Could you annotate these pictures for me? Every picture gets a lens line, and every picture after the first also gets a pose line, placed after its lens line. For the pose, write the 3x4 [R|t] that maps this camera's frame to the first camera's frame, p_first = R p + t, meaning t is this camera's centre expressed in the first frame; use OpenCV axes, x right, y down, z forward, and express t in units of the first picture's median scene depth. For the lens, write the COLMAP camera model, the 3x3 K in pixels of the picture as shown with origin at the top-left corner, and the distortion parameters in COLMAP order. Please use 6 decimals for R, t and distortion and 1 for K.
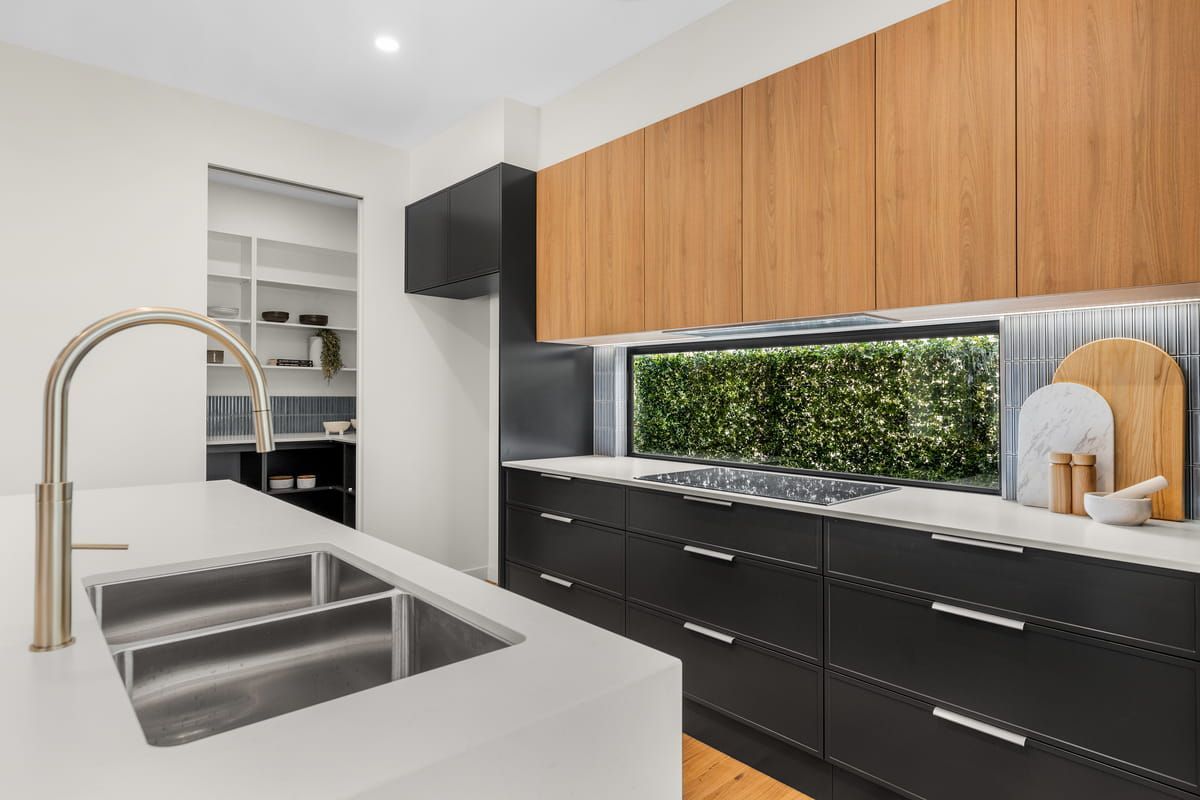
lens RADIAL K [[653.3, 0, 599.1], [0, 653.3, 396.3], [0, 0, 1]] dist [0.001762, -0.000750]
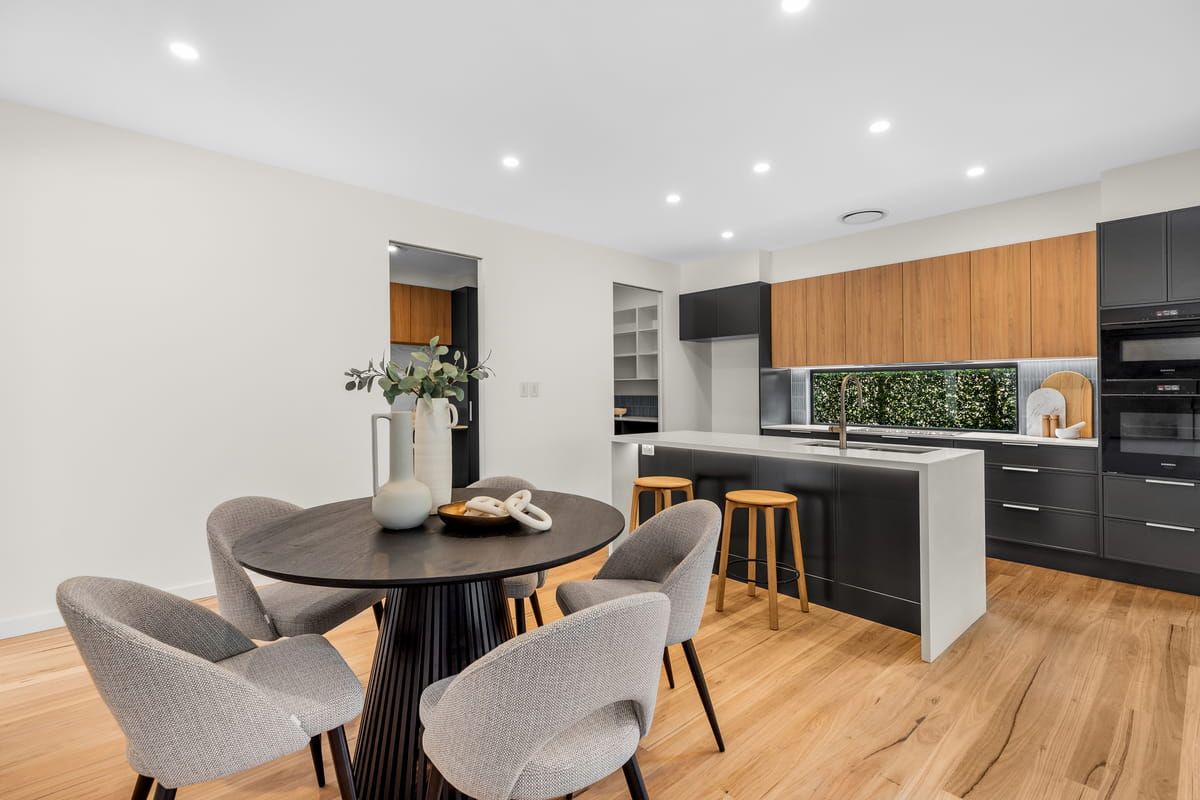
lens RADIAL K [[540.1, 0, 601.1], [0, 540.1, 396.8], [0, 0, 1]] dist [-0.001882, -0.000167]
pose [[0.999907, -0.006253, -0.012154, -0.703970], [0.006300, 0.999973, 0.003860, -0.003922], [0.012130, -0.003936, 0.999919, -0.796974]]
